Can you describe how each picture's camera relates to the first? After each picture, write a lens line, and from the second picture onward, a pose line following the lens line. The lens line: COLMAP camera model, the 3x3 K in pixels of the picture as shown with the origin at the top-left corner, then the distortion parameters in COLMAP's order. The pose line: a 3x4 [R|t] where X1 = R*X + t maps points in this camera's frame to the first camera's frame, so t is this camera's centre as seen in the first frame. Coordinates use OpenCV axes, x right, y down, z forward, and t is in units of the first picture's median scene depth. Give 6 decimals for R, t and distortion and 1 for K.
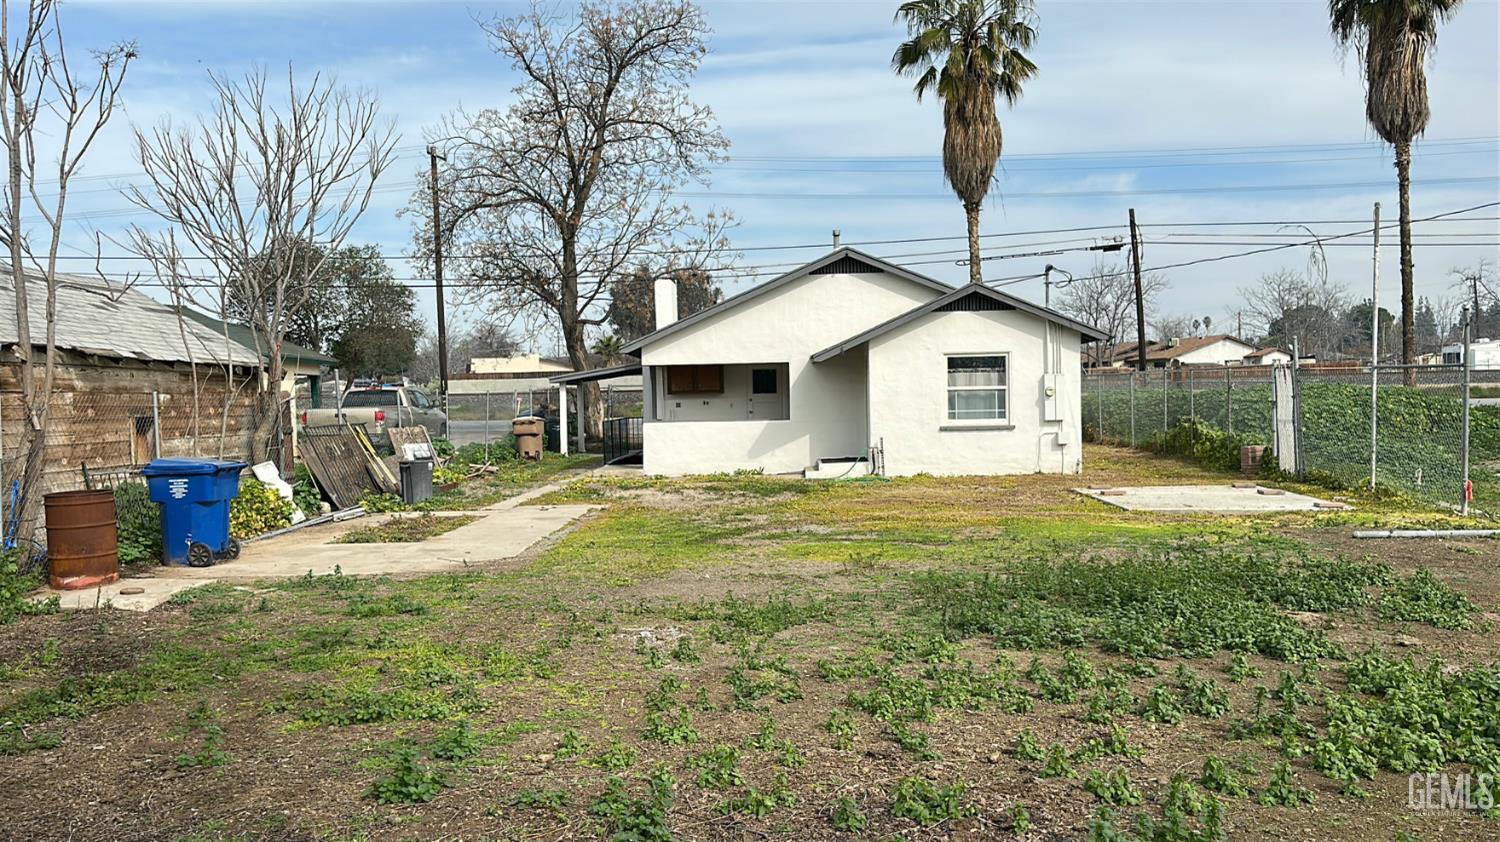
lens RADIAL K [[1292.3, 0, 750.0], [0, 1292.3, 421.0], [0, 0, 1]] dist [0.080281, -0.006289]
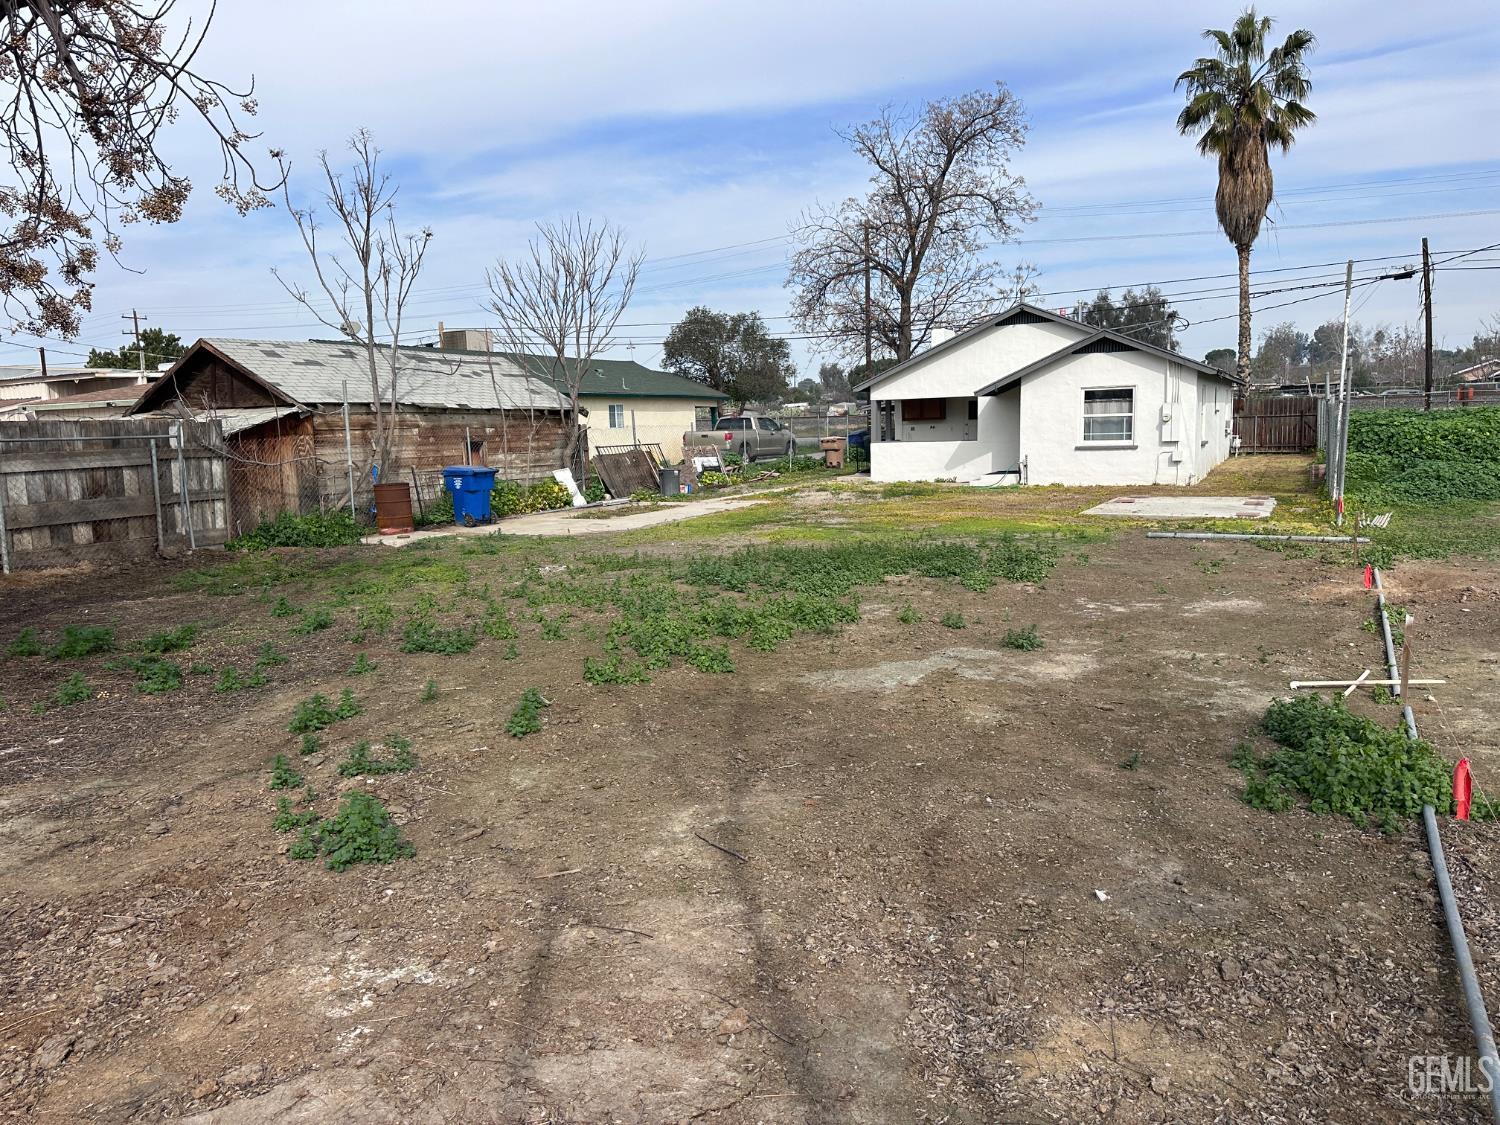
lens RADIAL K [[1057.0, 0, 757.7], [0, 1057.0, 559.7], [0, 0, 1]] dist [0.116651, -0.190423]
pose [[0.911232, 0.049409, -0.408920, 0.276002], [-0.000269, 0.992850, 0.119364, -0.009592], [0.411894, -0.108659, 0.904730, -0.080936]]
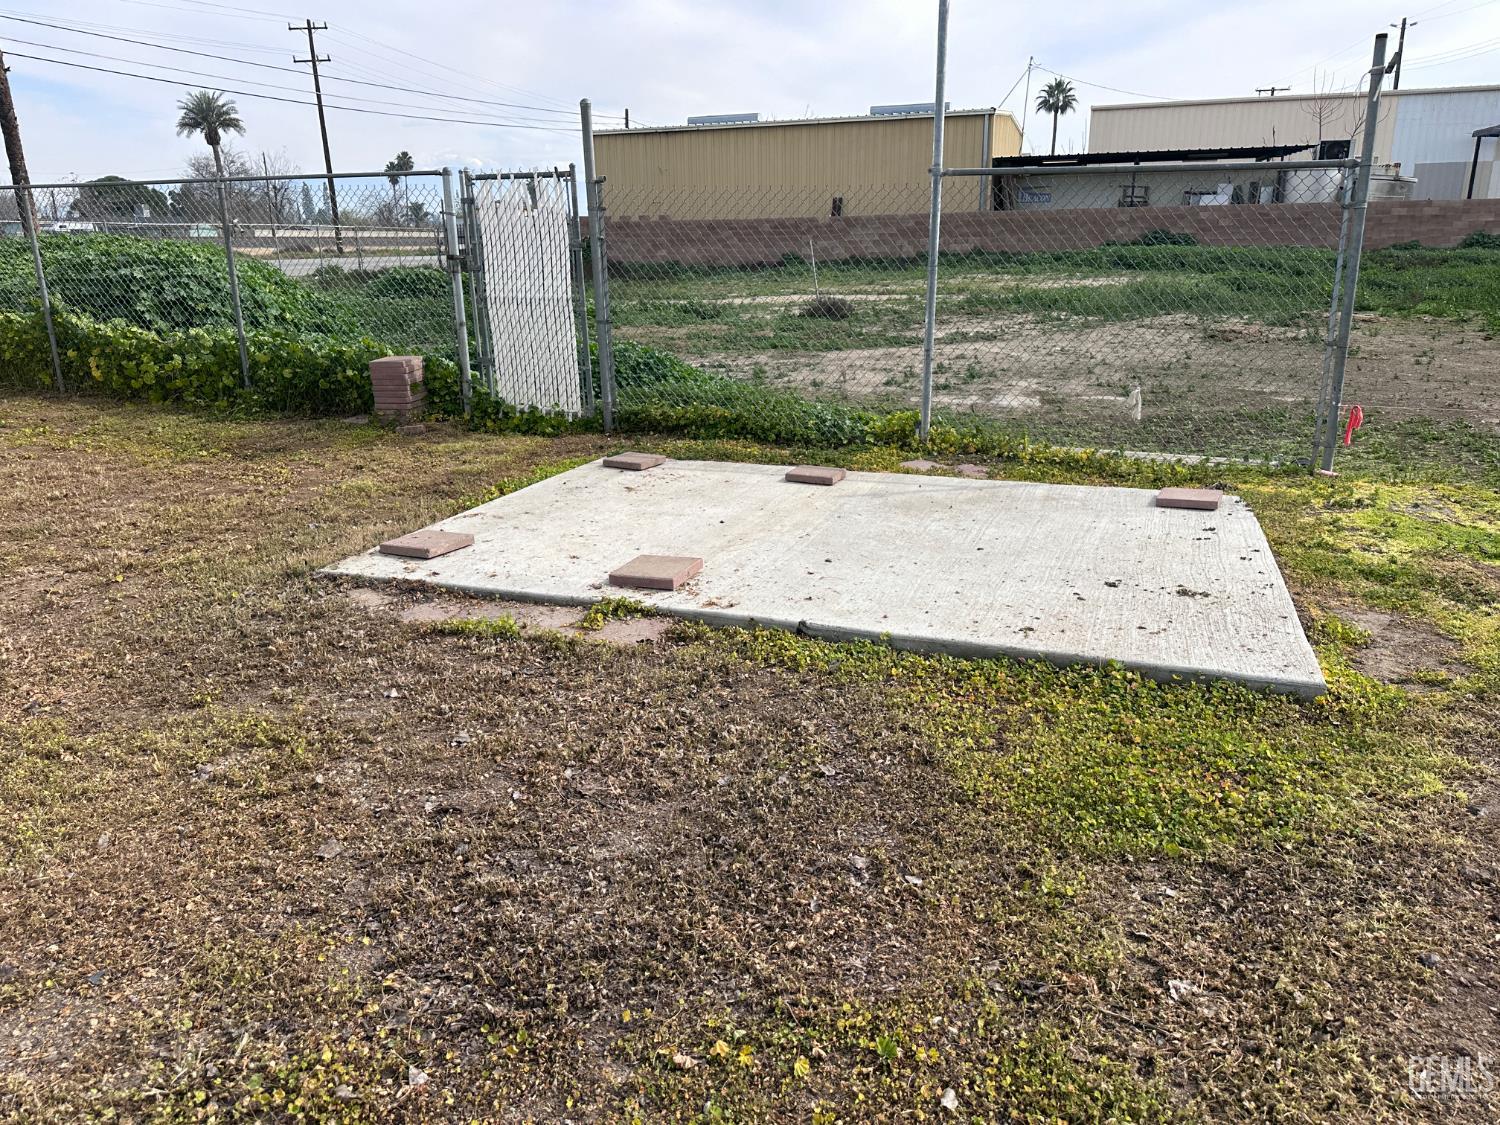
lens RADIAL K [[1057.0, 0, 757.7], [0, 1057.0, 559.7], [0, 0, 1]] dist [0.116651, -0.190423]
pose [[0.308006, -0.252117, 0.917371, 0.054689], [0.022851, 0.965931, 0.257790, -0.005635], [-0.951110, -0.058438, 0.303273, 0.659832]]
